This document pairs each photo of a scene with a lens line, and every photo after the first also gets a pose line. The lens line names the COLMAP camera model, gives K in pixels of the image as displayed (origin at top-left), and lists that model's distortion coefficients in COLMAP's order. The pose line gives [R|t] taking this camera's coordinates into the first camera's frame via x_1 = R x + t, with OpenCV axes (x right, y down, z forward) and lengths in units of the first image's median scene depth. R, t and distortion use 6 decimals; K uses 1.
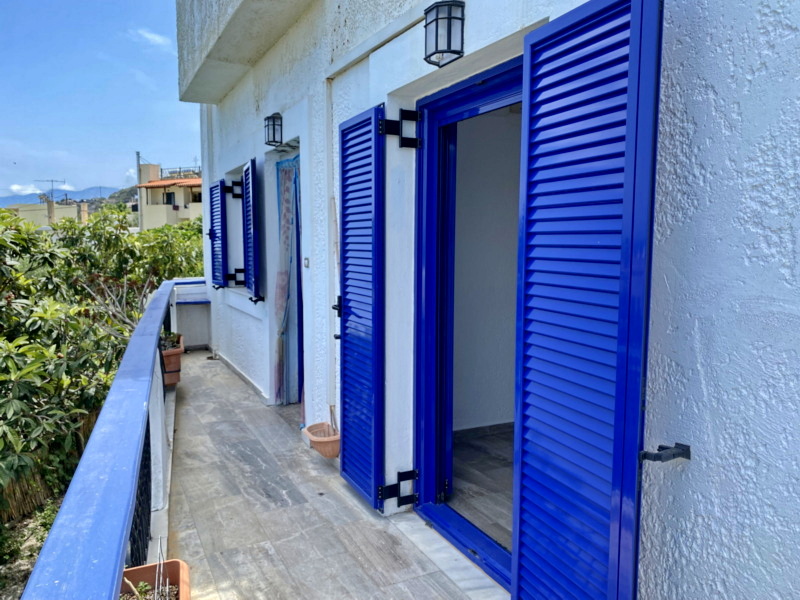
lens RADIAL K [[601.1, 0, 400.0], [0, 601.1, 300.0], [0, 0, 1]] dist [0.008554, 0.003695]
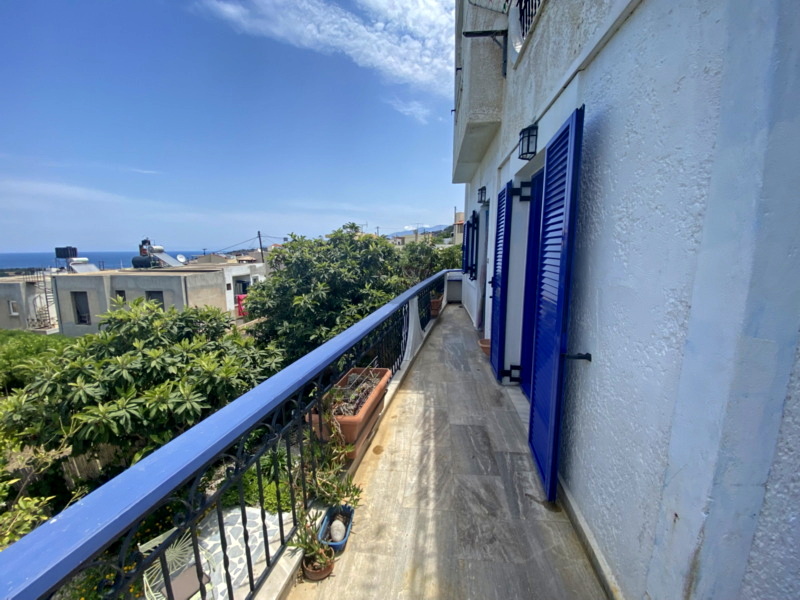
lens RADIAL K [[319.0, 0, 400.0], [0, 319.0, 300.0], [0, 0, 1]] dist [-0.000061, -0.000487]
pose [[0.834310, 0.074649, -0.546218, 0.252106], [-0.044021, 0.996647, 0.068967, 0.011162], [0.549535, -0.033495, 0.834799, -0.092566]]
